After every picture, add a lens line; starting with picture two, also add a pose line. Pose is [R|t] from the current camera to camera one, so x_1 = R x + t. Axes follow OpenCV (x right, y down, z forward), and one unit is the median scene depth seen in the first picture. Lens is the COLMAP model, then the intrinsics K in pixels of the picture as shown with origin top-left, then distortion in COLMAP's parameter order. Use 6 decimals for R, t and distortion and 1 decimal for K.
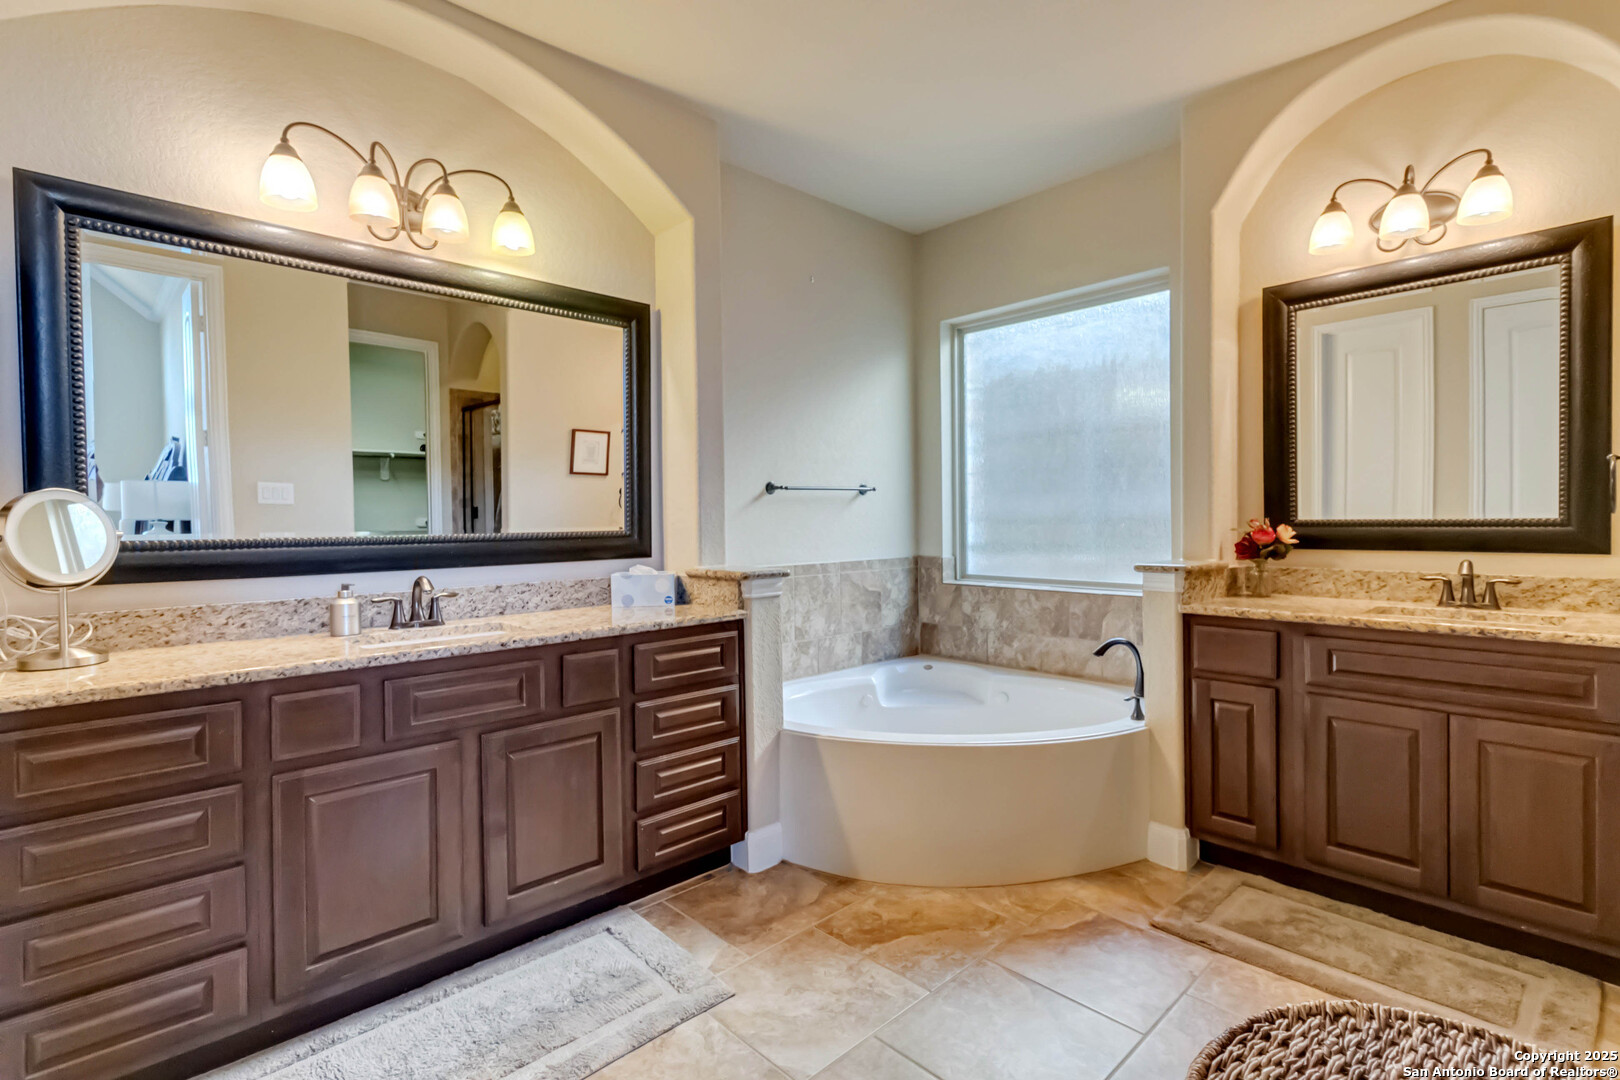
lens RADIAL K [[756.7, 0, 816.0], [0, 756.7, 532.2], [0, 0, 1]] dist [0.002862, 0.001129]
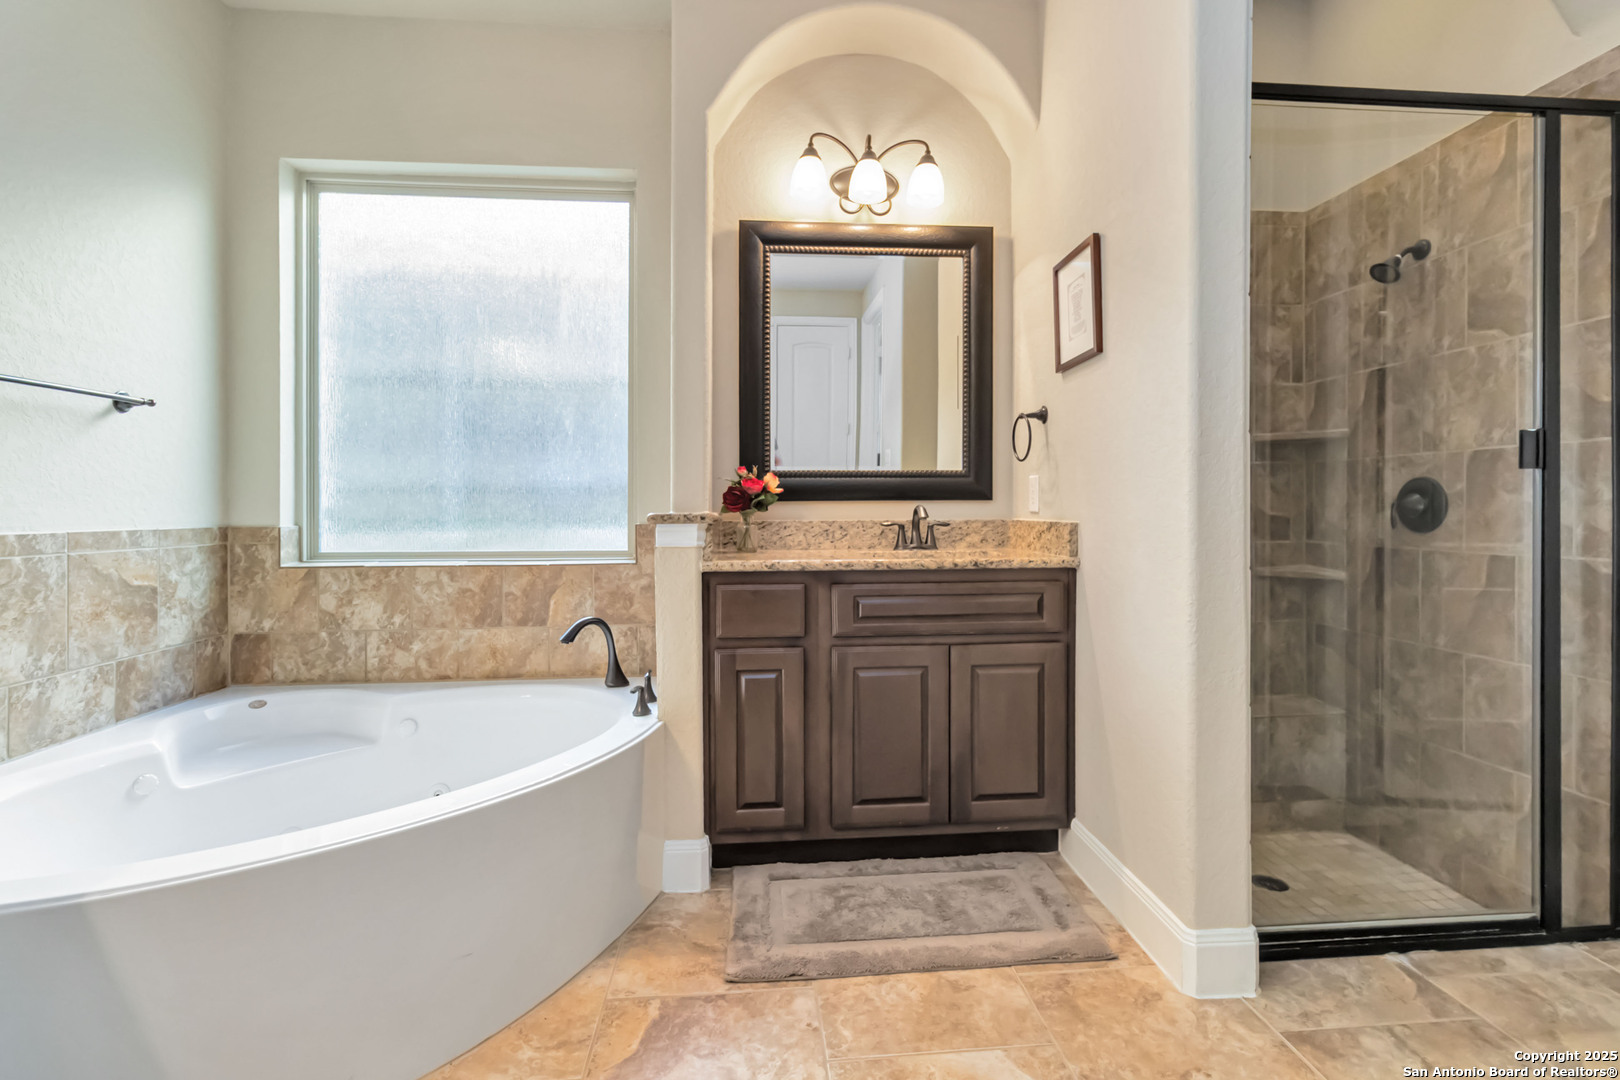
lens RADIAL K [[756.7, 0, 802.3], [0, 756.7, 510.2], [0, 0, 1]] dist [0.002862, 0.001129]
pose [[0.622472, 0.011457, 0.782558, -0.088017], [0.009993, 0.999695, -0.022585, 0.057306], [-0.782578, 0.021879, 0.622168, 0.389615]]
